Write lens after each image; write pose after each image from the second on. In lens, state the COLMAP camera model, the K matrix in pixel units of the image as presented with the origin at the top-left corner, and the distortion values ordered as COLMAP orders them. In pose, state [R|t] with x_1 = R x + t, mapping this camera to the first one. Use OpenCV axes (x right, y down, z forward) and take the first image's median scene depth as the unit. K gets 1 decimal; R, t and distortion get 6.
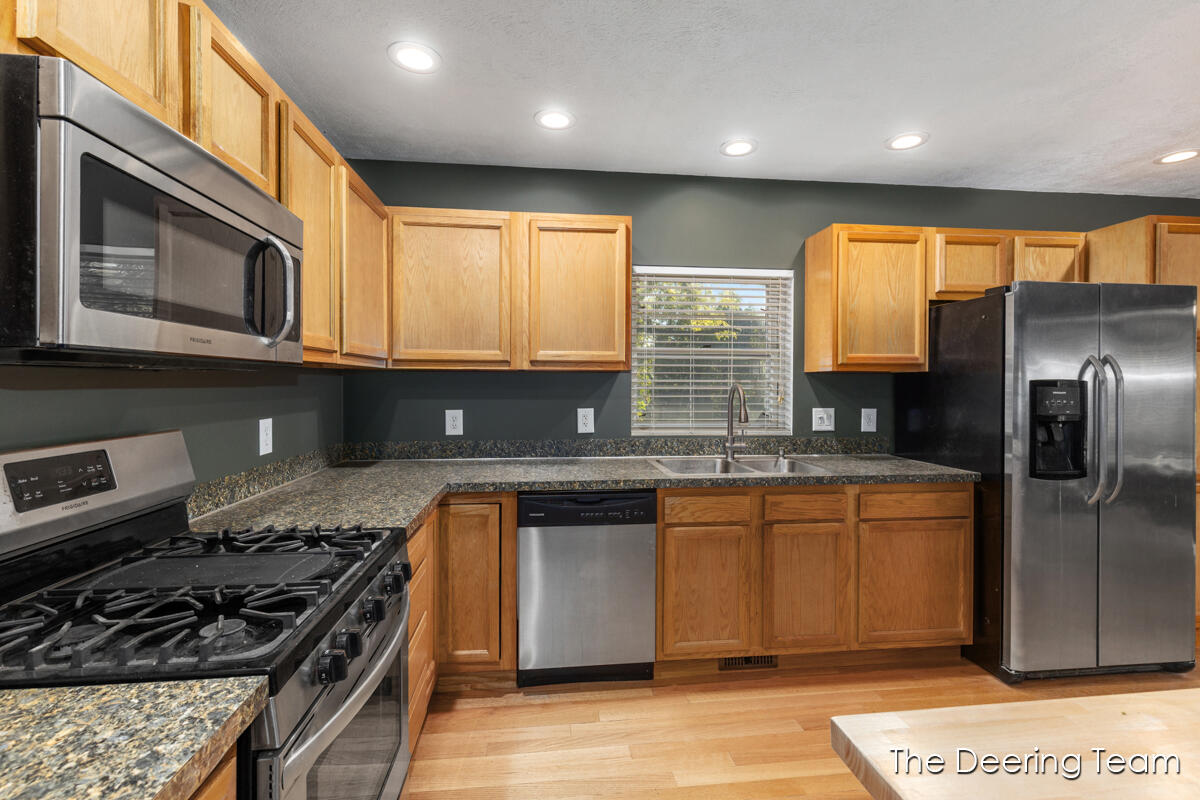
lens RADIAL K [[538.7, 0, 598.0], [0, 538.7, 387.2], [0, 0, 1]] dist [0.008599, -0.001218]
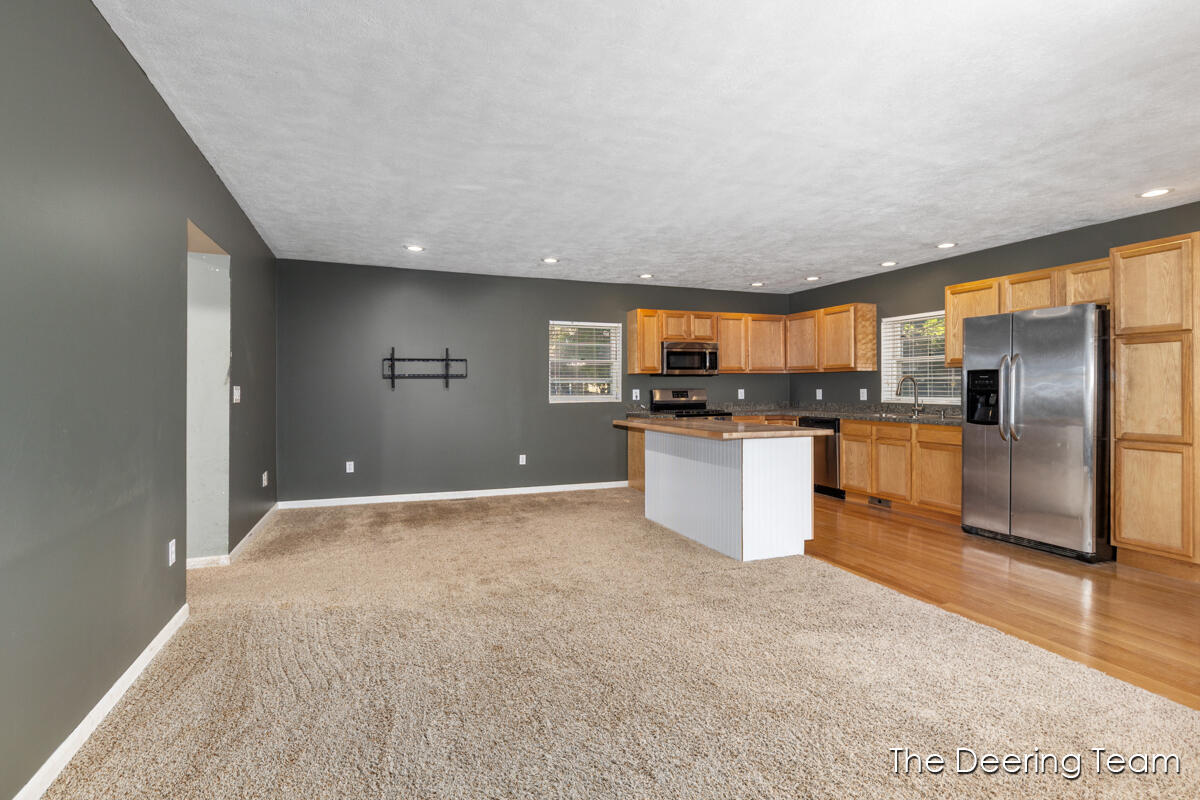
lens RADIAL K [[562.9, 0, 597.8], [0, 562.9, 389.4], [0, 0, 1]] dist [0.001385, -0.000907]
pose [[0.257815, -0.000731, -0.966194, 1.932448], [-0.000513, 0.999999, -0.000894, 0.045712], [0.966194, 0.000726, 0.257815, -0.611718]]
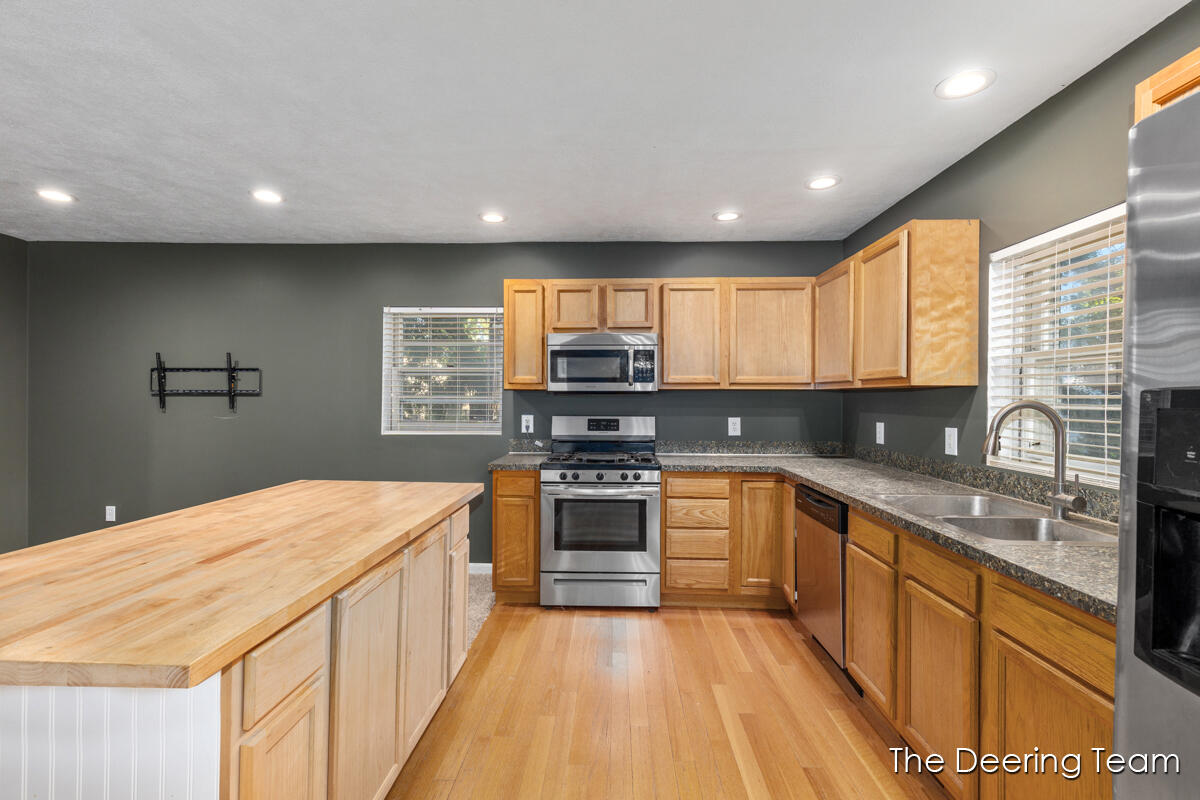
lens RADIAL K [[538.7, 0, 599.2], [0, 538.7, 403.3], [0, 0, 1]] dist [0.008599, -0.001218]
pose [[-0.139059, 0.006418, -0.990263, 0.994391], [-0.012052, 0.999894, 0.008173, -0.002148], [0.990211, 0.013071, -0.138966, 0.562932]]
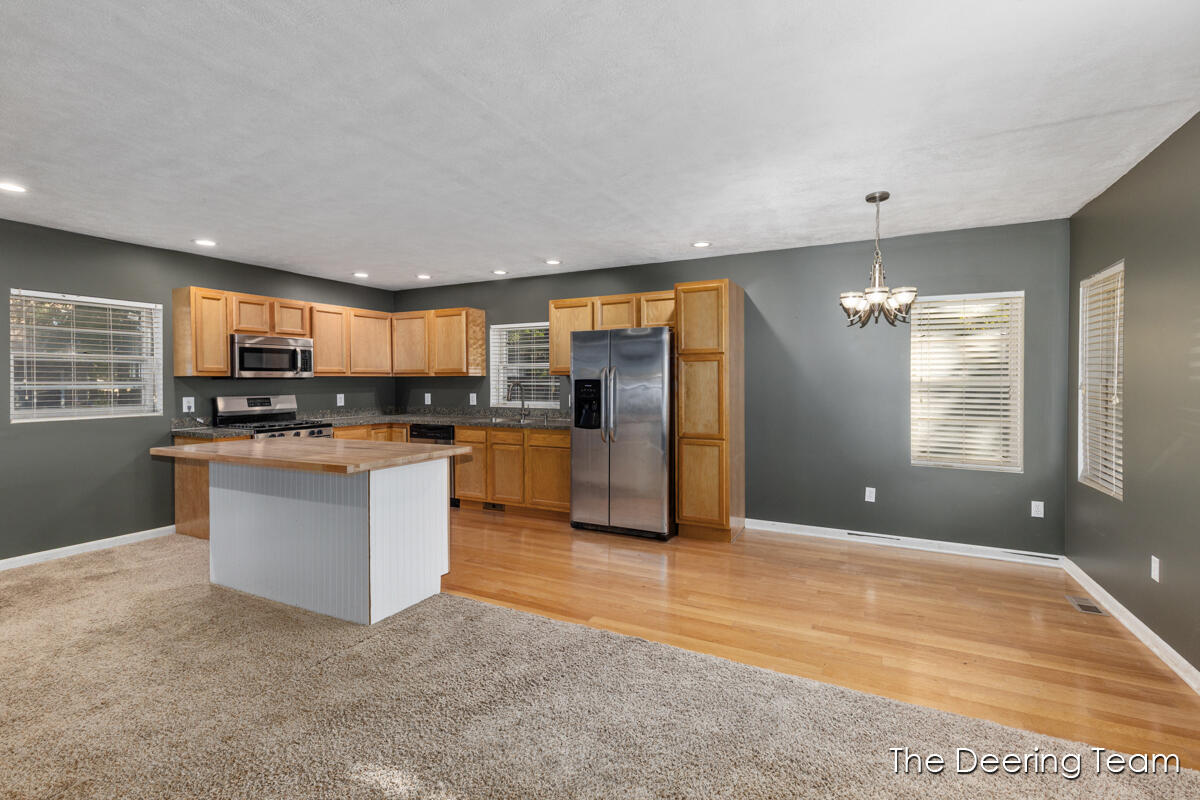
lens RADIAL K [[538.7, 0, 597.7], [0, 538.7, 388.1], [0, 0, 1]] dist [0.008599, -0.001218]
pose [[0.836048, 0.001382, -0.548655, 1.631093], [0.002032, 0.999982, 0.005615, 0.007149], [0.548653, -0.005809, 0.836030, -0.540183]]
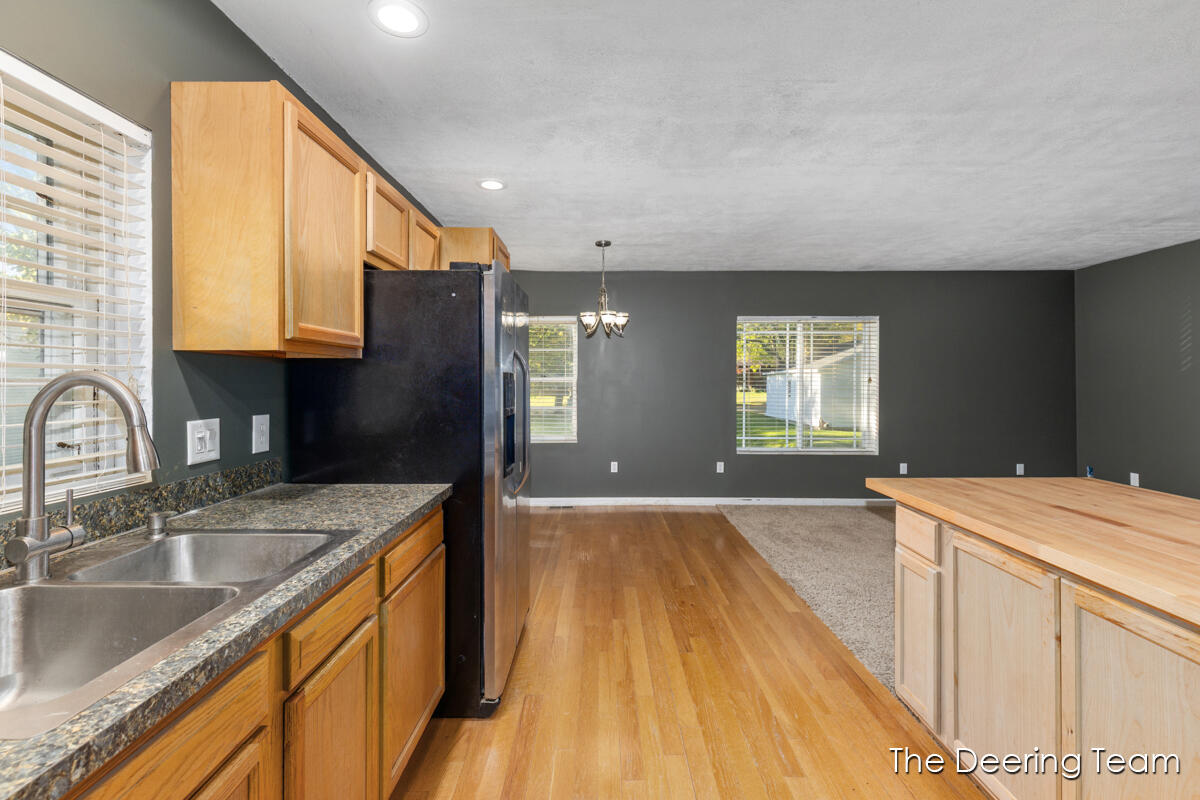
lens RADIAL K [[538.7, 0, 606.1], [0, 538.7, 383.4], [0, 0, 1]] dist [0.008599, -0.001218]
pose [[0.103734, -0.006275, 0.994585, -0.077629], [0.004029, 0.999975, 0.005888, 0.001884], [-0.994597, 0.003397, 0.103757, 0.597376]]
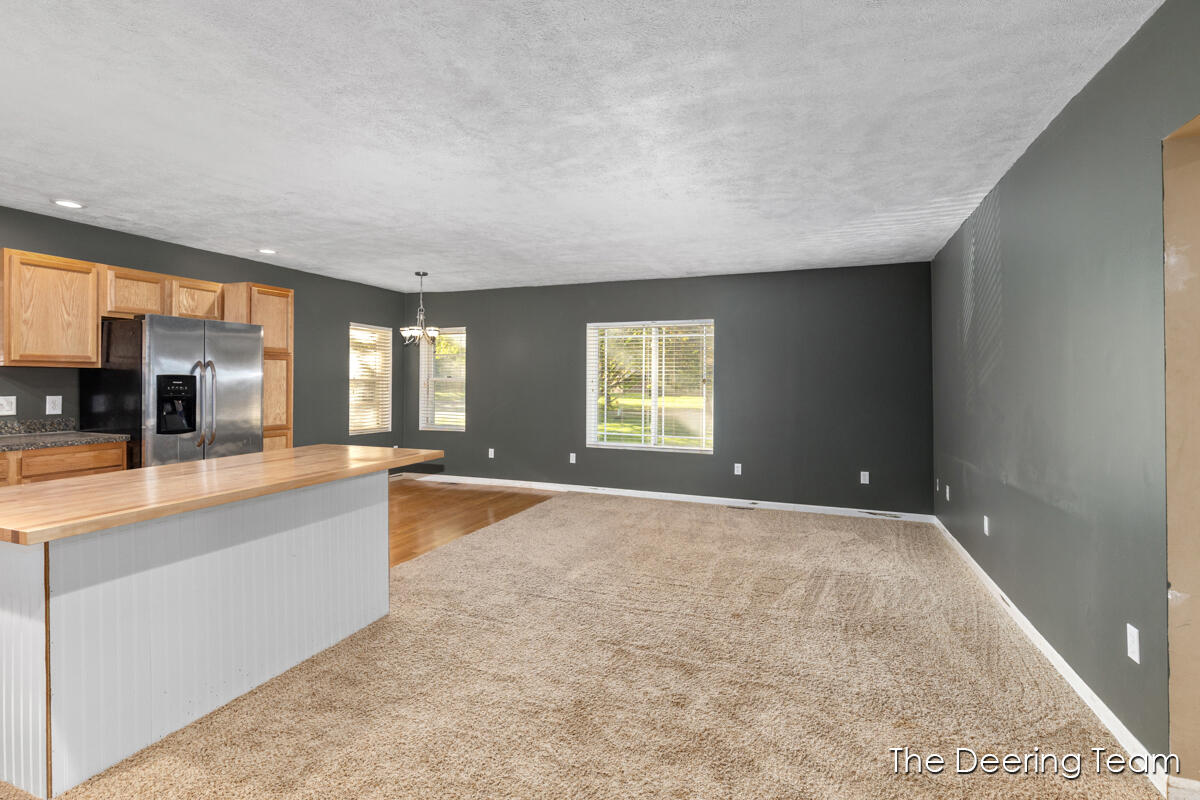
lens RADIAL K [[562.9, 0, 593.3], [0, 562.9, 383.3], [0, 0, 1]] dist [0.001385, -0.000907]
pose [[0.465592, -0.004160, 0.884990, -0.082464], [-0.001746, 0.999983, 0.005619, 0.000954], [-0.884998, -0.004161, 0.465576, -0.796430]]
